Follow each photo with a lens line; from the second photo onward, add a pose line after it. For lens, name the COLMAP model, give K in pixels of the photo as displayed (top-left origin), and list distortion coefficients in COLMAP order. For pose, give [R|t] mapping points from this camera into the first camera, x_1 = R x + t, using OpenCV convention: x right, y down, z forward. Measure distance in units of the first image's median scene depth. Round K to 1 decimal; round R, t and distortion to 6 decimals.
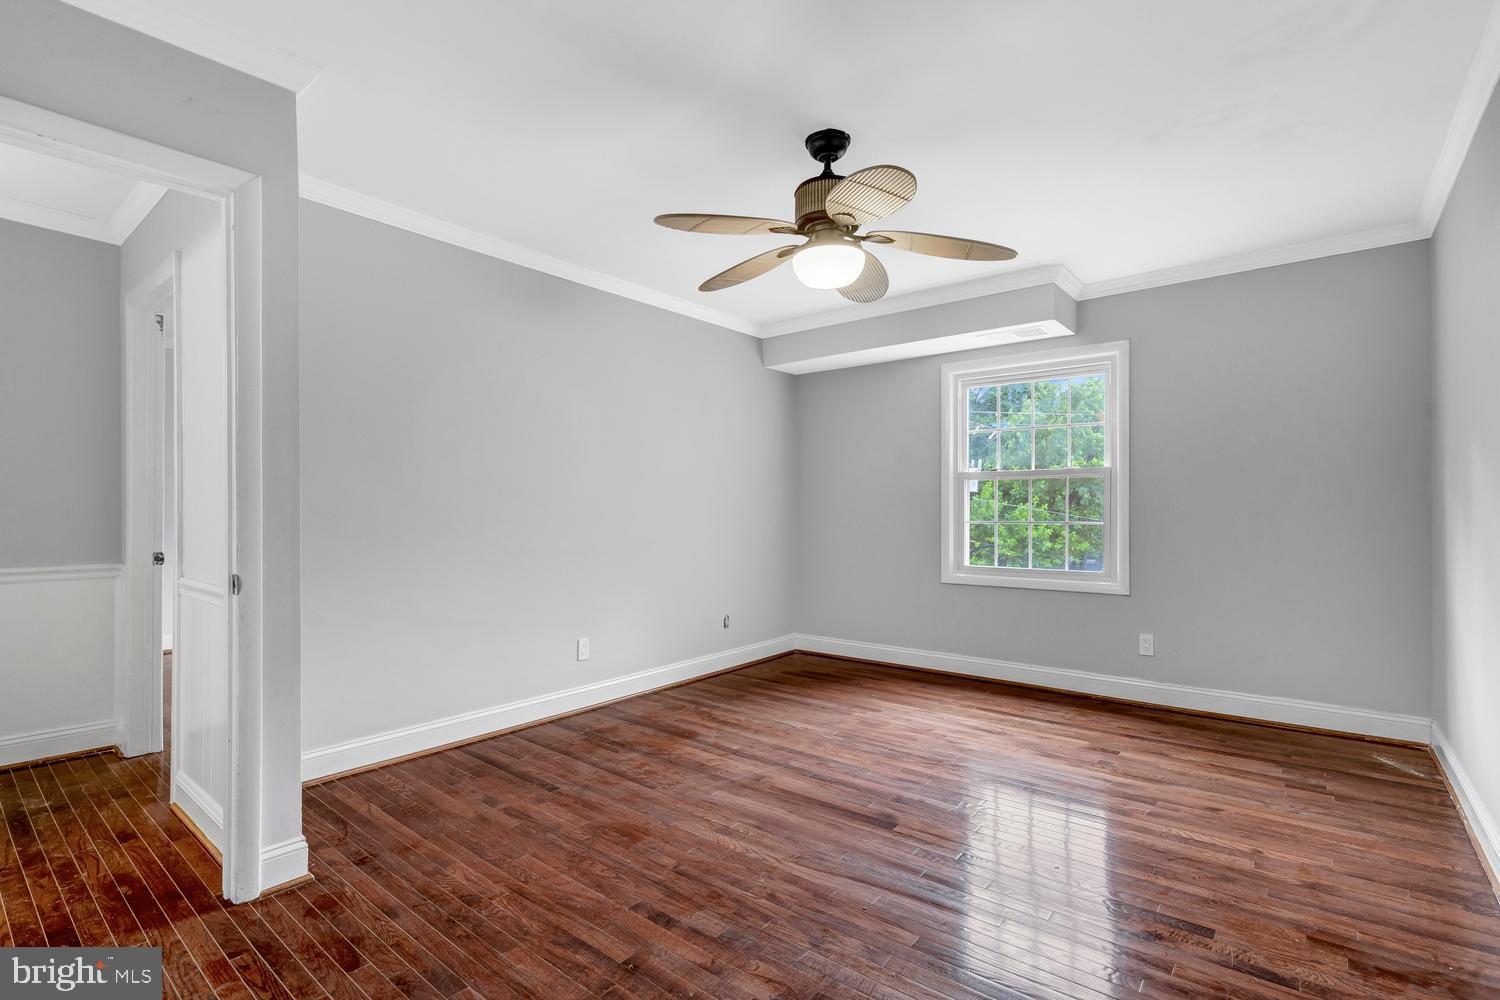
lens RADIAL K [[718.8, 0, 746.6], [0, 718.8, 484.6], [0, 0, 1]] dist [0.023876, -0.029346]
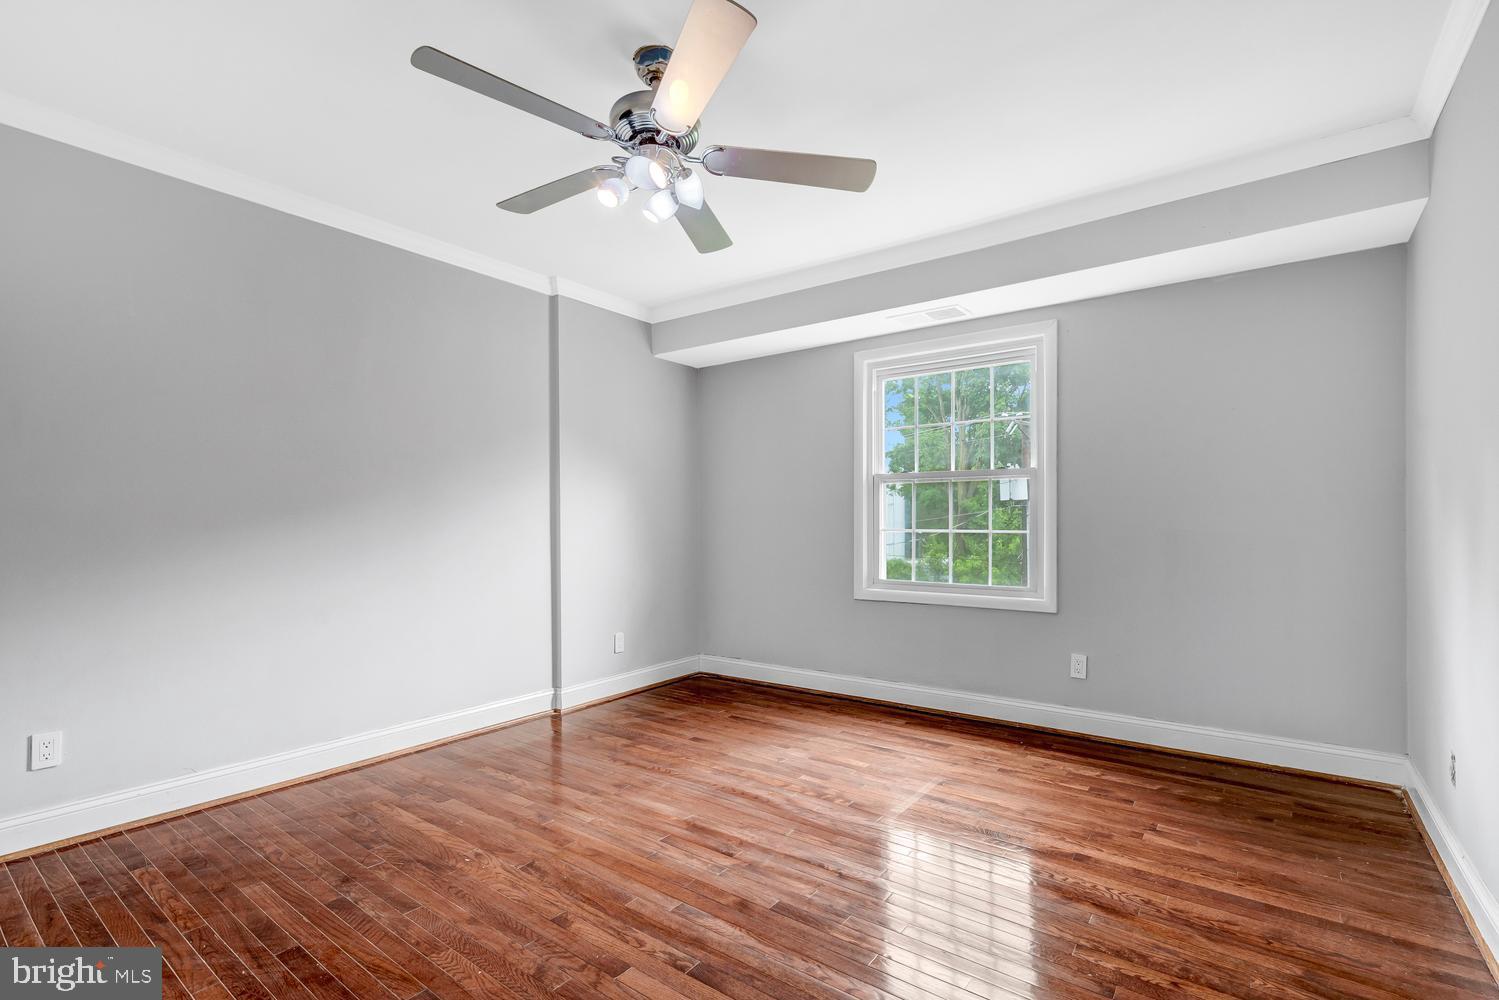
lens RADIAL K [[688.1, 0, 739.3], [0, 688.1, 509.5], [0, 0, 1]] dist [-0.005961, 0.000721]
pose [[0.999991, -0.002486, -0.003531, 0.139574], [0.002581, 0.999630, 0.027083, 0.002902], [0.003462, -0.027092, 0.999627, 0.157846]]
